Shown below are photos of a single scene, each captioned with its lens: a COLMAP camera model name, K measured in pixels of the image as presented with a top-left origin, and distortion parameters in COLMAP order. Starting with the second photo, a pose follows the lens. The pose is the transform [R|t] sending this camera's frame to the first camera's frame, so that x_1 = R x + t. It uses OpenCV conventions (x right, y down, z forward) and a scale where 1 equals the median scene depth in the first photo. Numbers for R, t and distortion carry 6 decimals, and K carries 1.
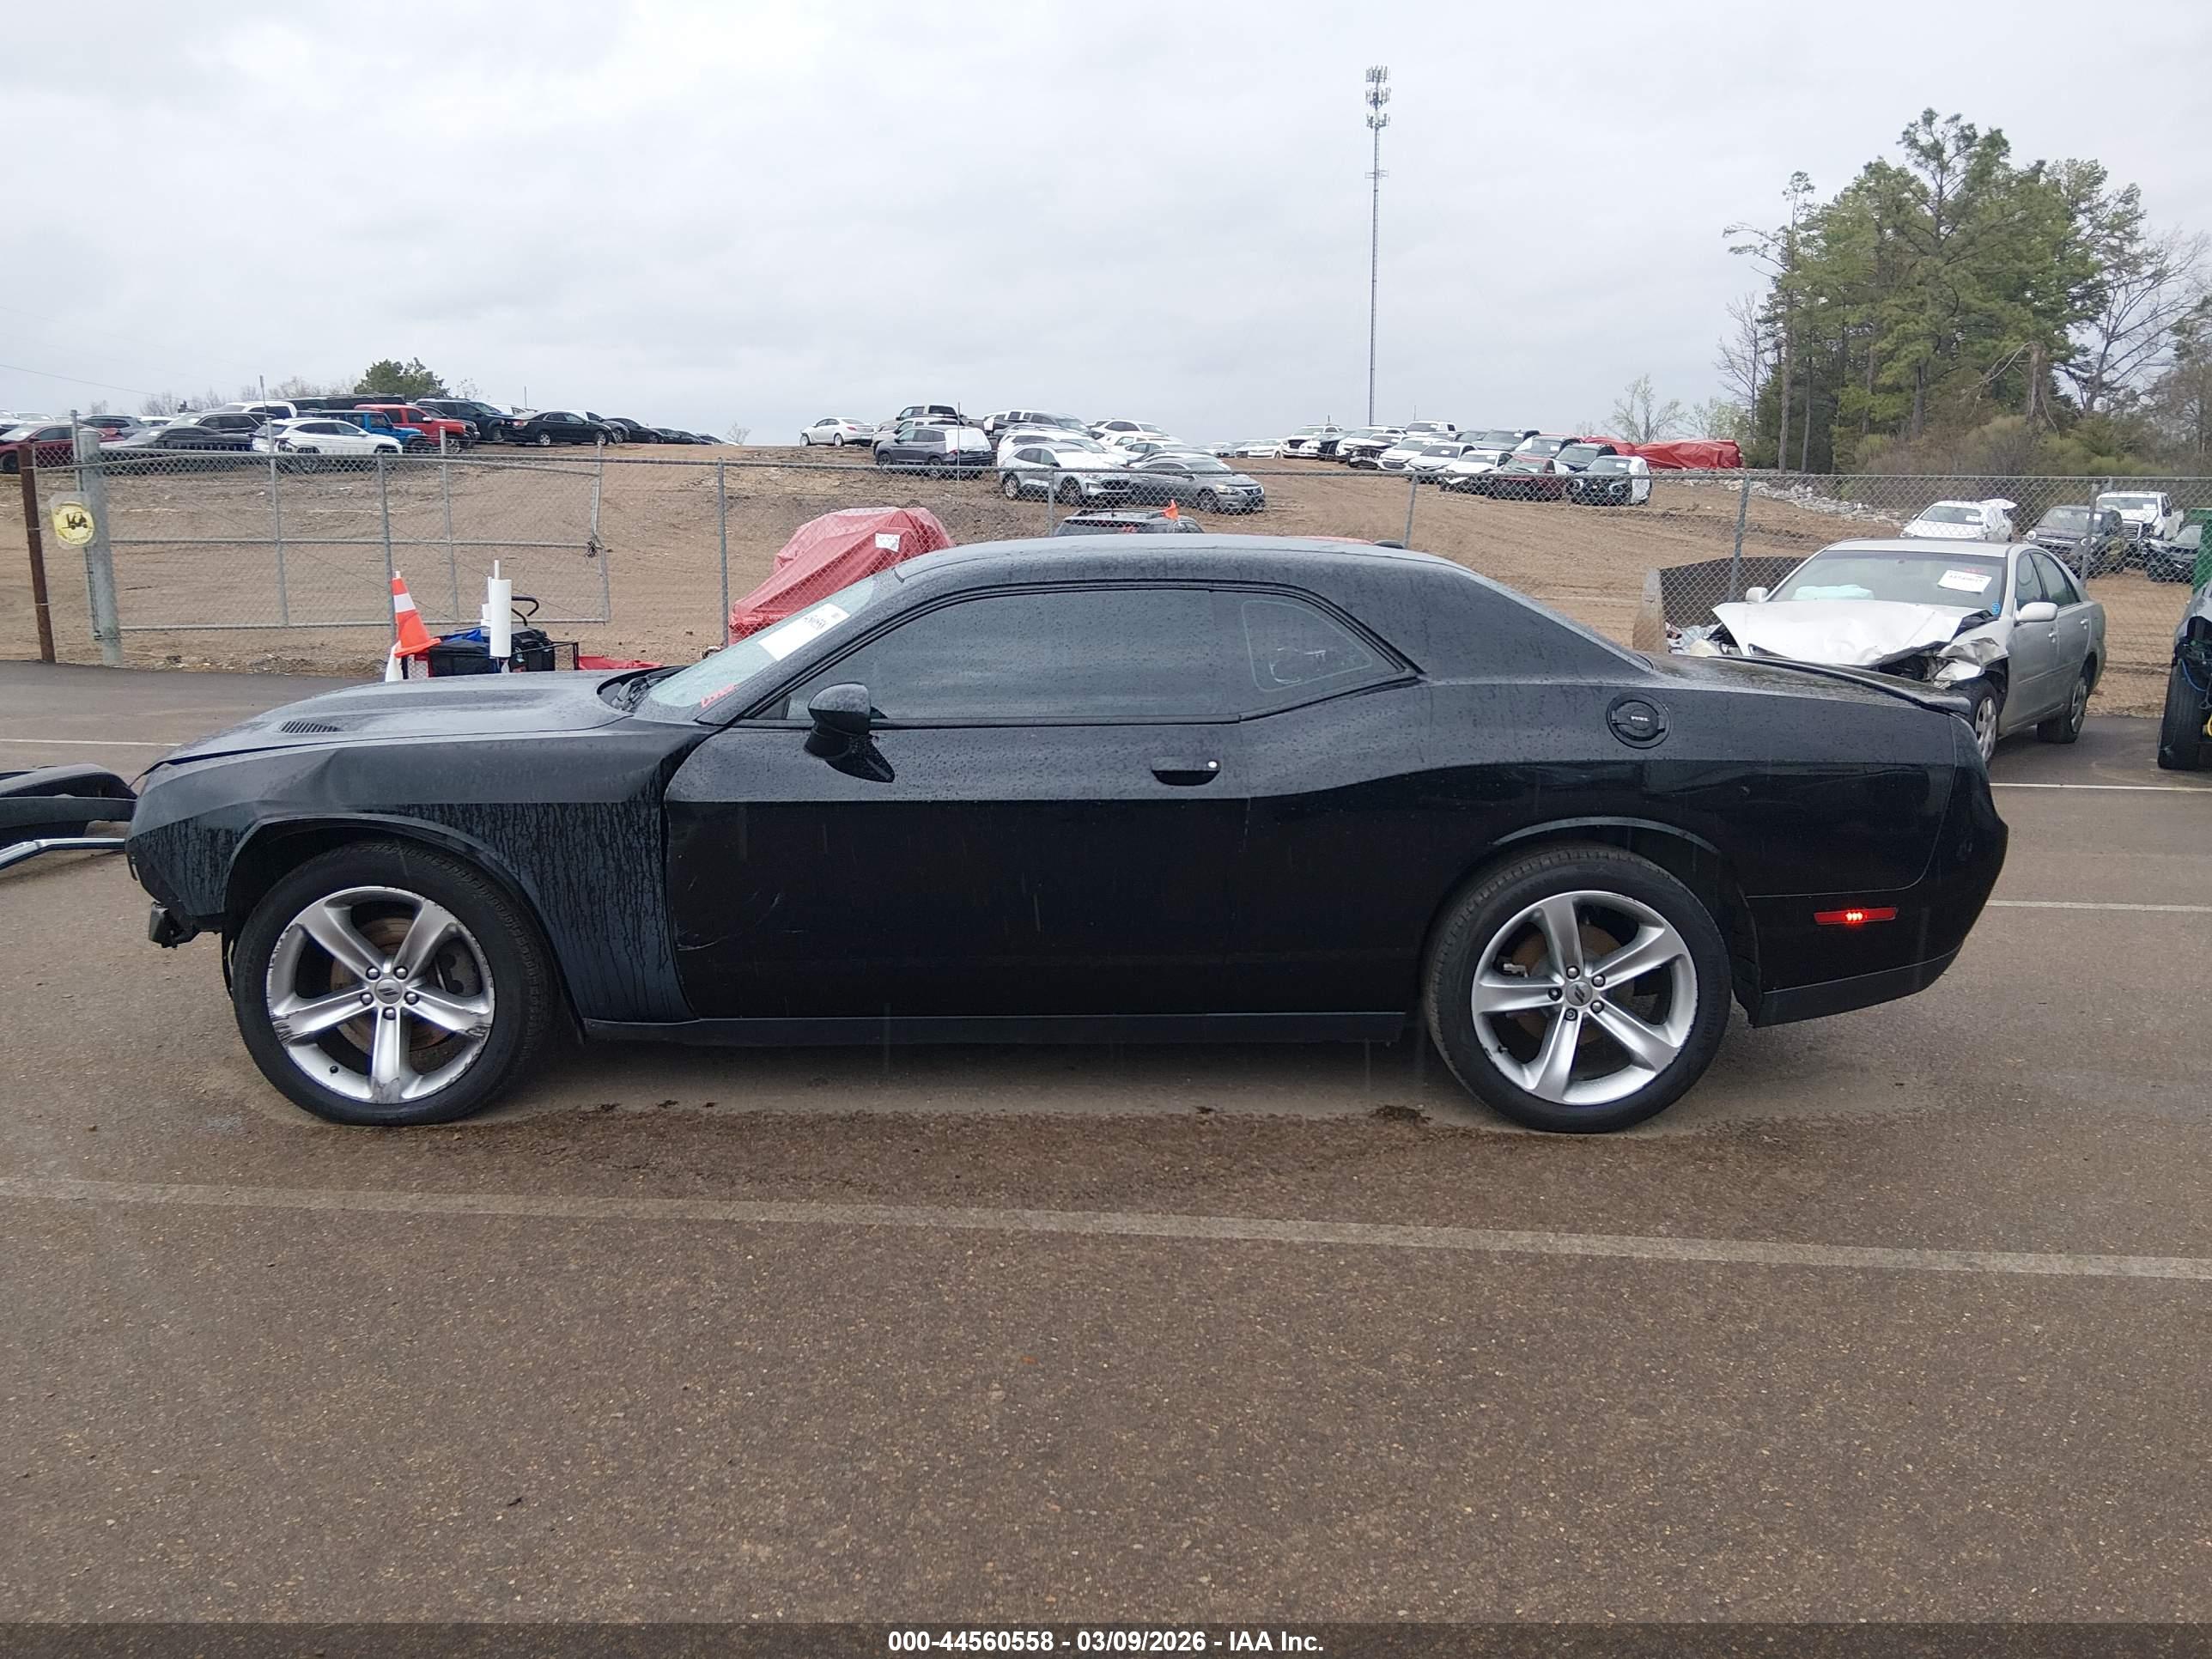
lens RADIAL K [[1671.5, 0, 1112.0], [0, 1671.5, 825.4], [0, 0, 1]] dist [0.079584, -0.131693]
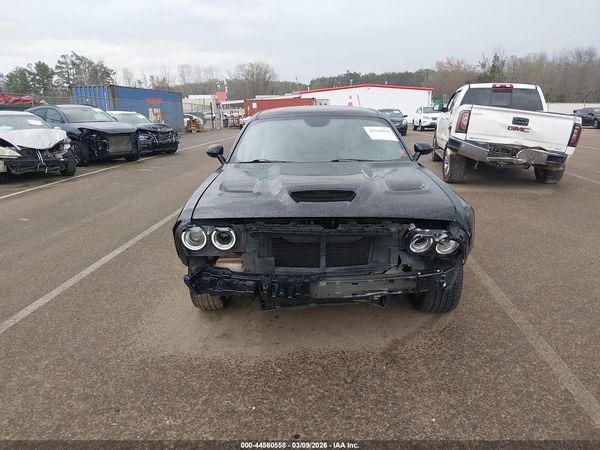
lens RADIAL K [[453.4, 0, 301.6], [0, 453.4, 223.9], [0, 0, 1]] dist [0.079584, -0.131693]
pose [[0.043059, -0.265005, 0.963285, -0.096740], [0.193580, 0.948120, 0.252180, -0.017489], [-0.980139, 0.175614, 0.092125, 0.092699]]
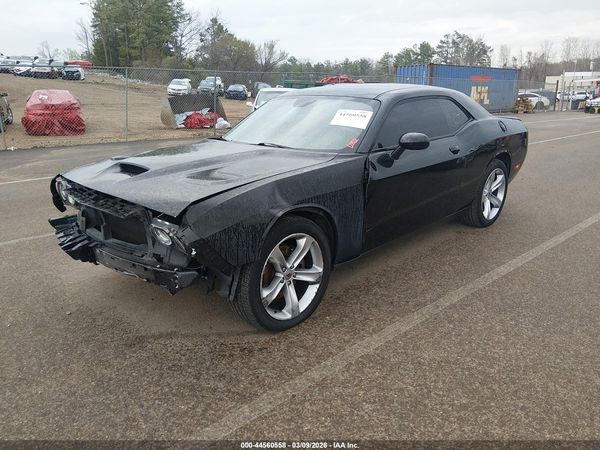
lens RADIAL K [[455.0, 0, 302.4], [0, 455.0, 223.5], [0, 0, 1]] dist [0.076180, -0.126097]
pose [[0.708641, -0.216696, 0.671470, -0.068636], [0.138861, 0.975891, 0.168390, -0.007036], [-0.691770, -0.026087, 0.721646, 0.039974]]
